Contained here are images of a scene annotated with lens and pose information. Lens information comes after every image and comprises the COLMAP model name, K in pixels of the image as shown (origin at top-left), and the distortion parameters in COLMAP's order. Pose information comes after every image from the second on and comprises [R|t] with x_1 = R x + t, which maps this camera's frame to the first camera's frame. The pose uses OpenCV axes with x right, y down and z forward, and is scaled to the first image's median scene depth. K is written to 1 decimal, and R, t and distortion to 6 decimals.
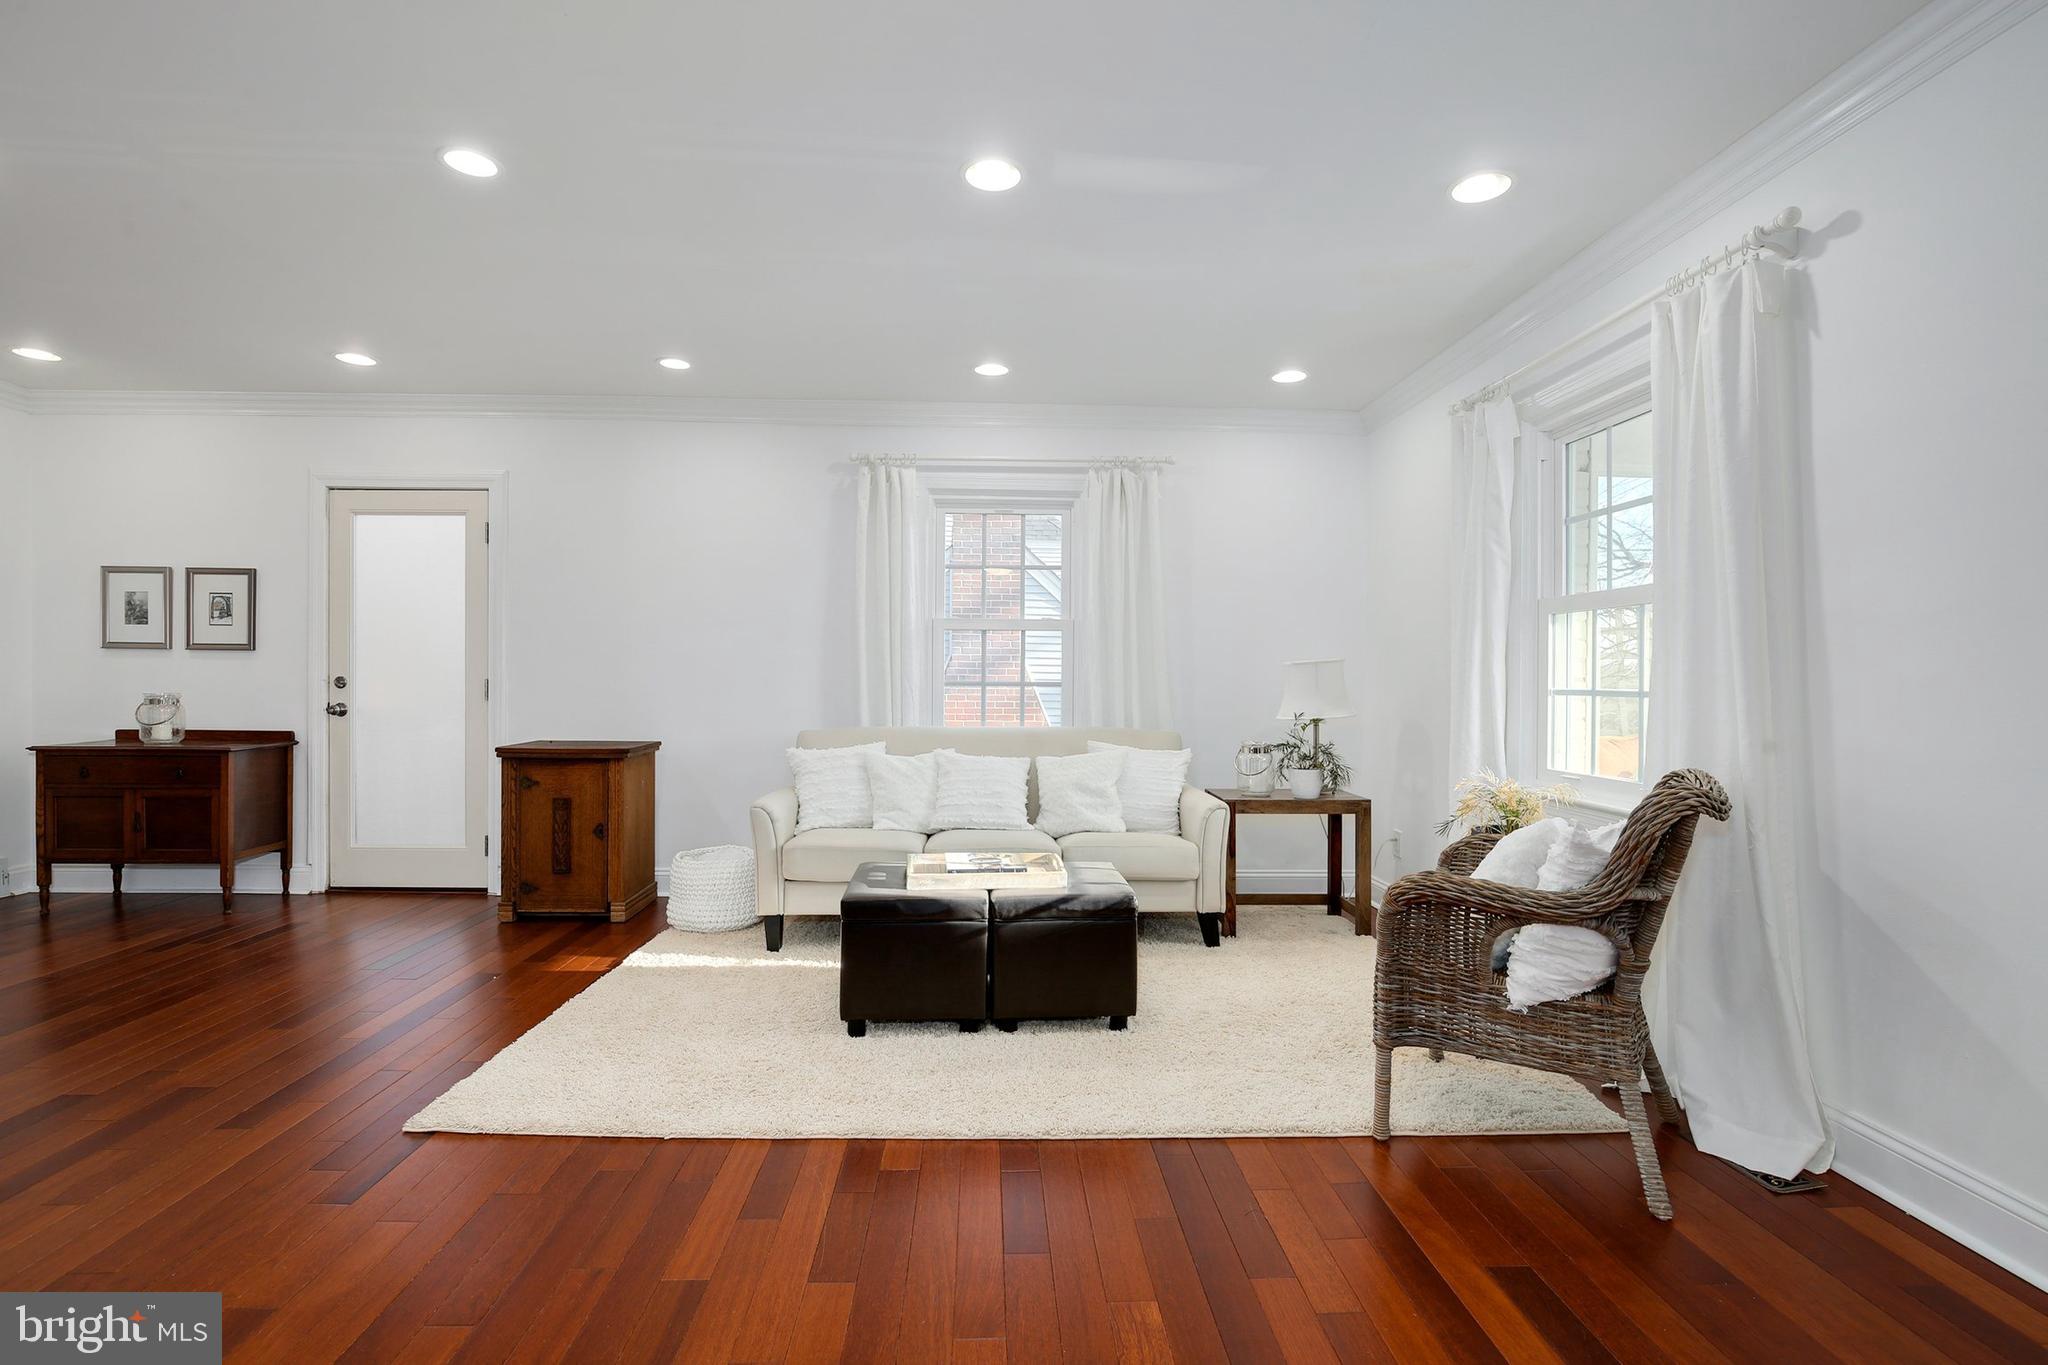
lens RADIAL K [[927.8, 0, 1027.6], [0, 927.8, 679.0], [0, 0, 1]] dist [-0.025888, 0.005744]
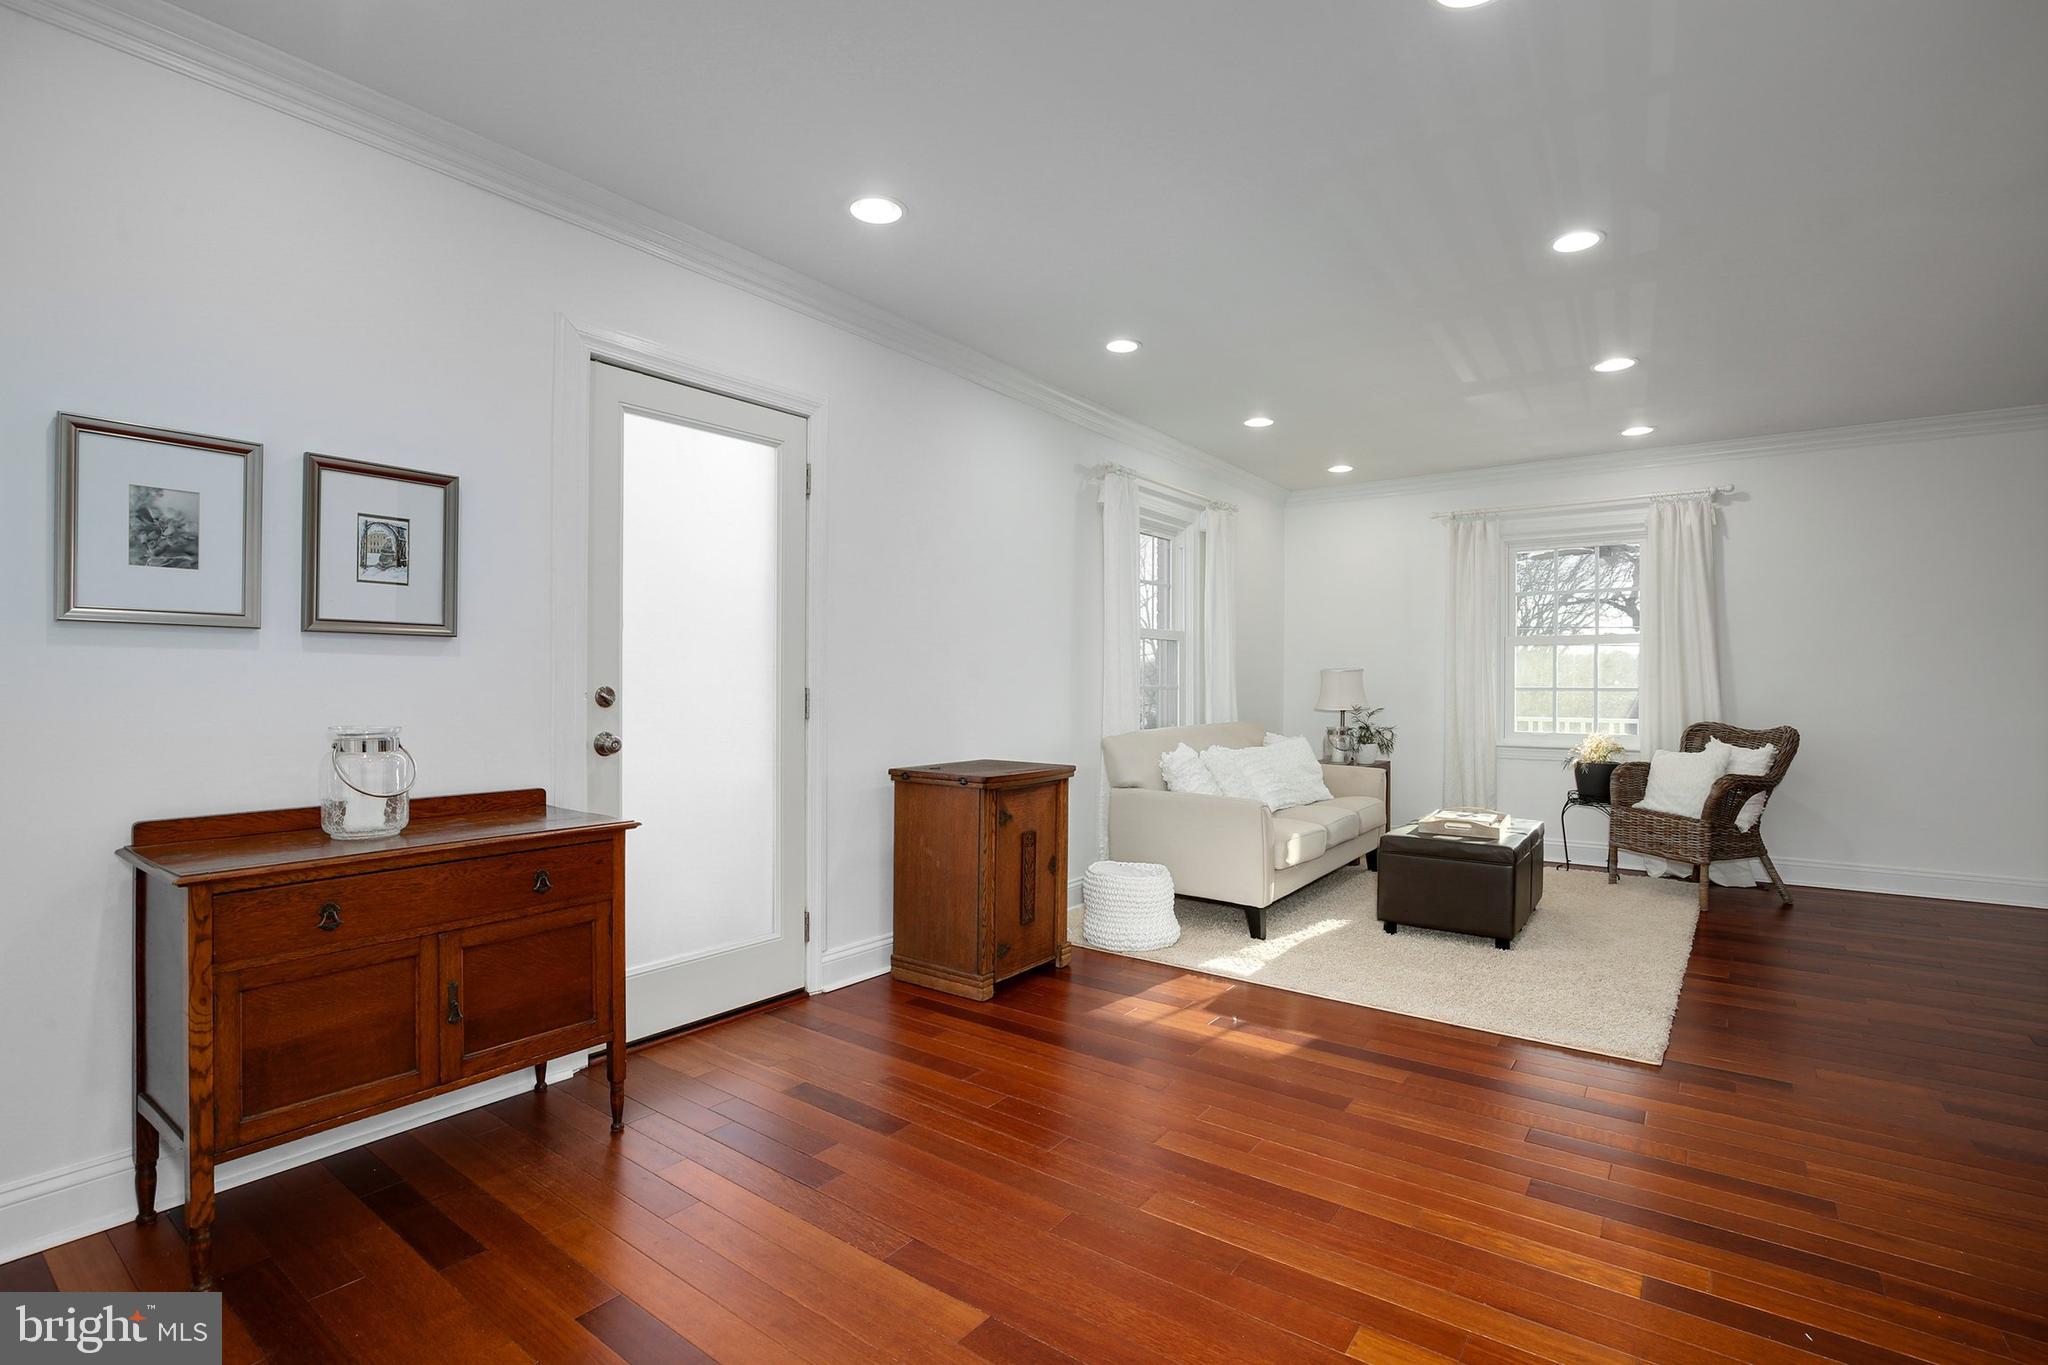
lens RADIAL K [[963.6, 0, 1024.0], [0, 963.6, 682.5], [0, 0, 1]] dist [-0.029532, -0.000253]
pose [[0.625203, -0.006577, 0.780435, -1.069588], [0.001958, 0.999975, 0.006858, -0.009309], [-0.780460, -0.002759, 0.625200, 0.421940]]
